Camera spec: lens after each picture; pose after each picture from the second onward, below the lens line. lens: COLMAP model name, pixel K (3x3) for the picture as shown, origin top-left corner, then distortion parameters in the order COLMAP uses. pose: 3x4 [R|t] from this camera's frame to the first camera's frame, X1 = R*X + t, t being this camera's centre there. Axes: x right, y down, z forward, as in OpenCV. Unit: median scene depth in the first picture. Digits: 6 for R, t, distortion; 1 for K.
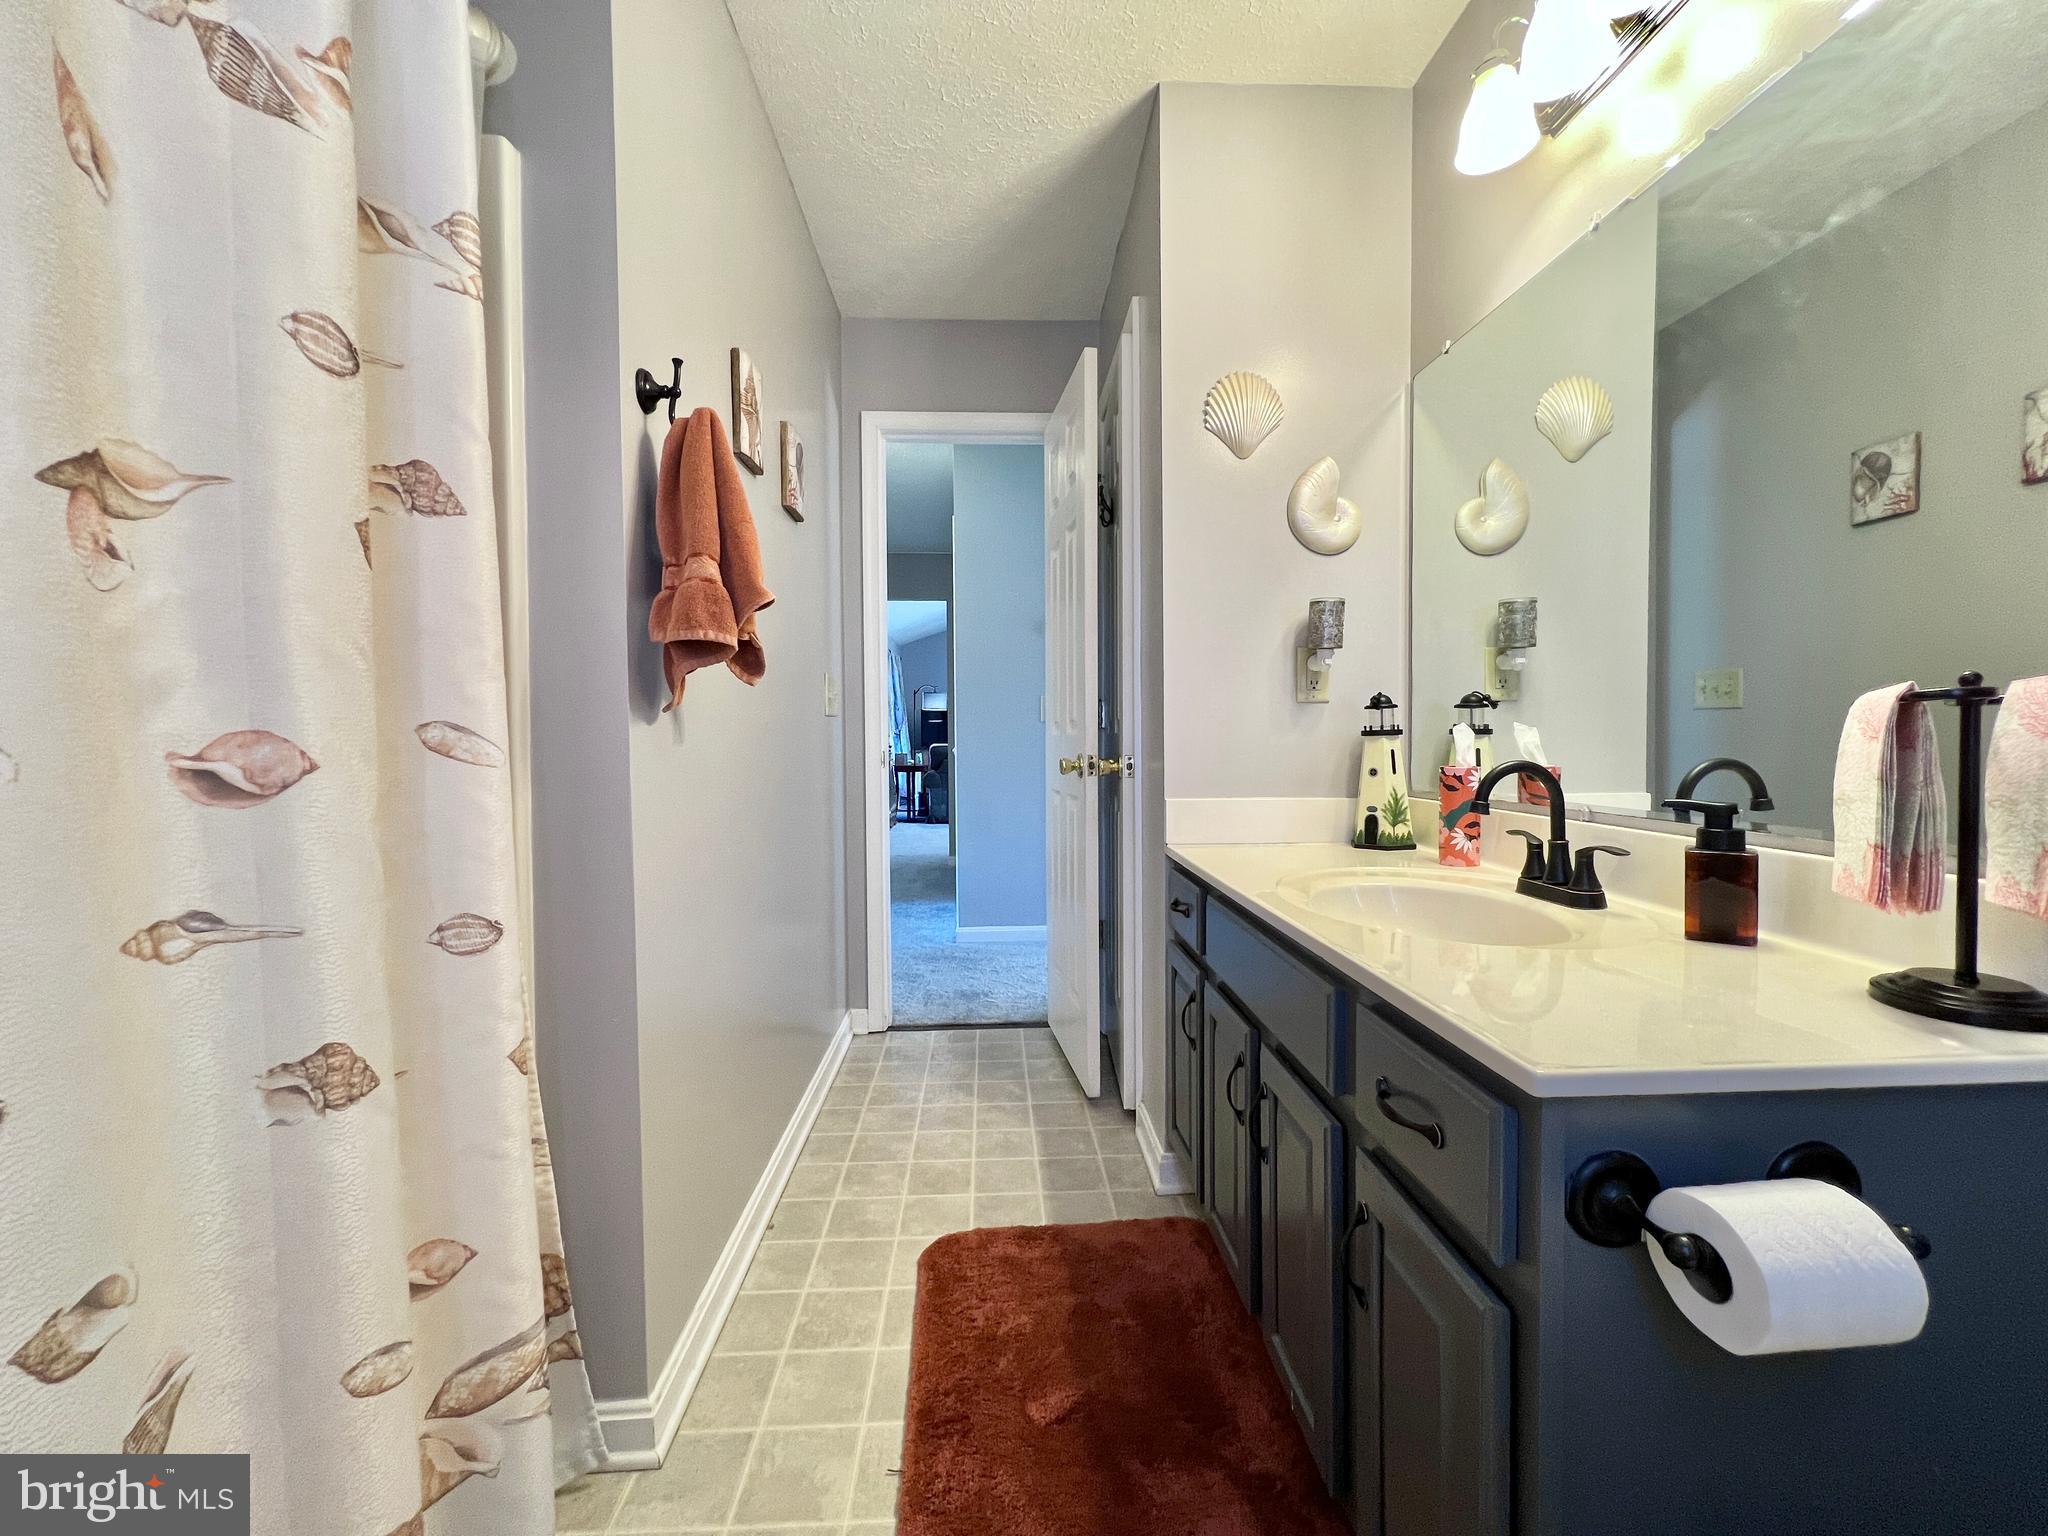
lens RADIAL K [[817.0, 0, 1023.0], [0, 817.0, 764.2], [0, 0, 1]] dist [-0.002462, 0.000133]
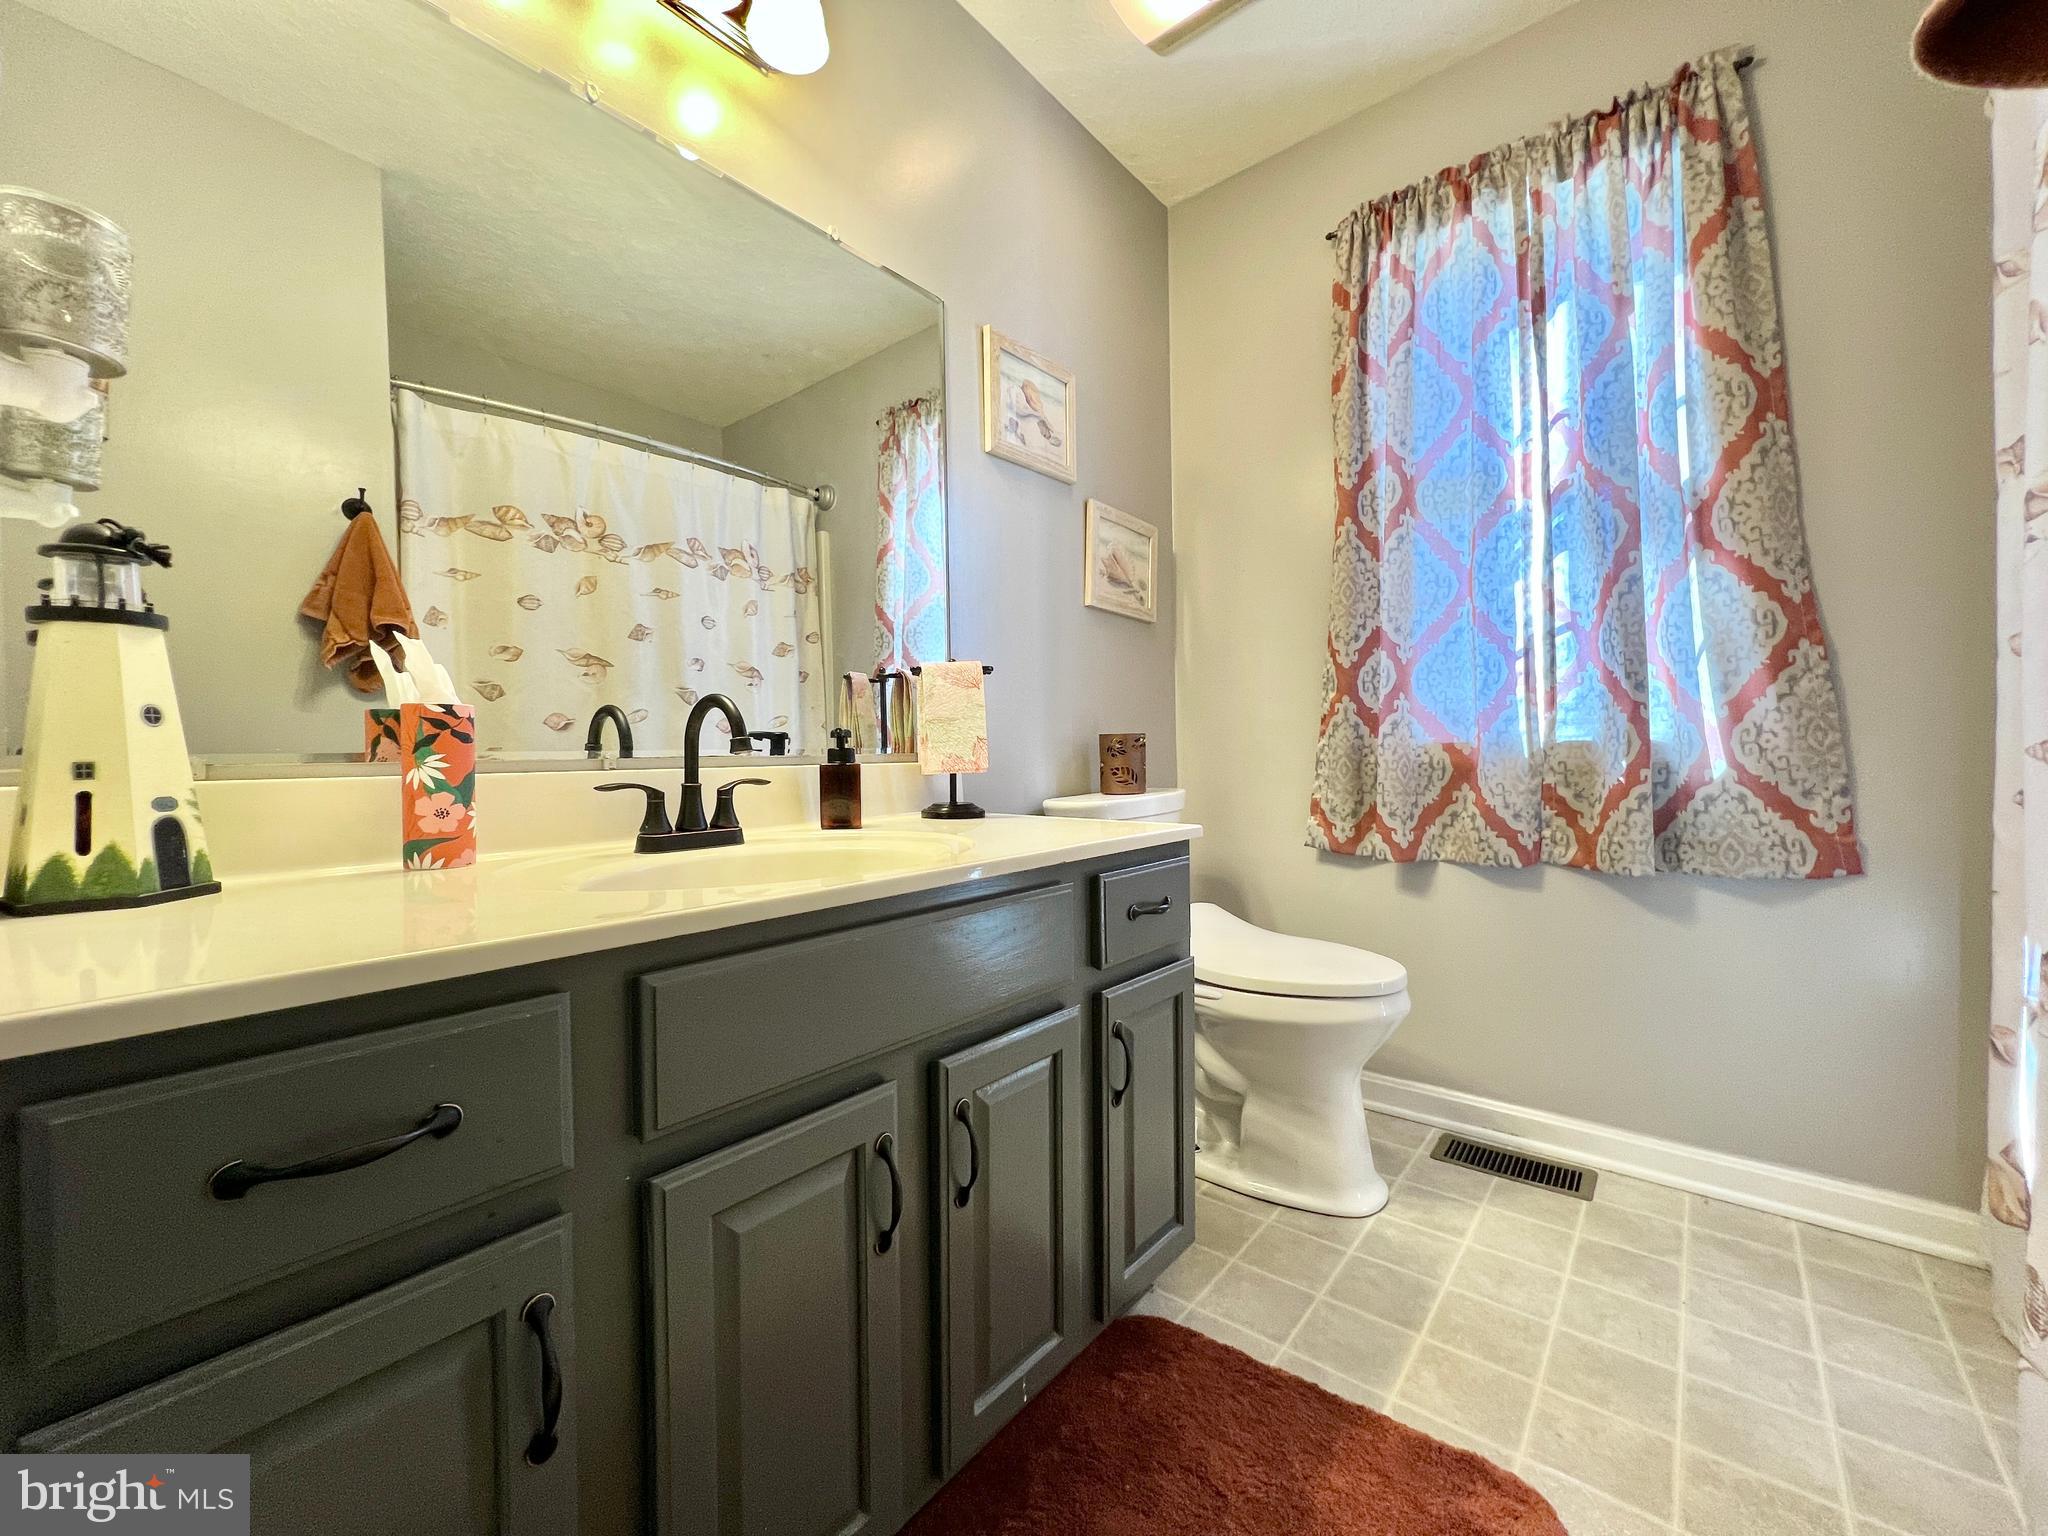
lens RADIAL K [[817.0, 0, 1023.0], [0, 817.0, 764.2], [0, 0, 1]] dist [-0.002462, 0.000133]
pose [[-0.743586, -0.041525, 0.667349, -0.139882], [0.005524, 0.997654, 0.068233, 0.023492], [-0.668617, 0.054423, -0.741613, 1.521584]]
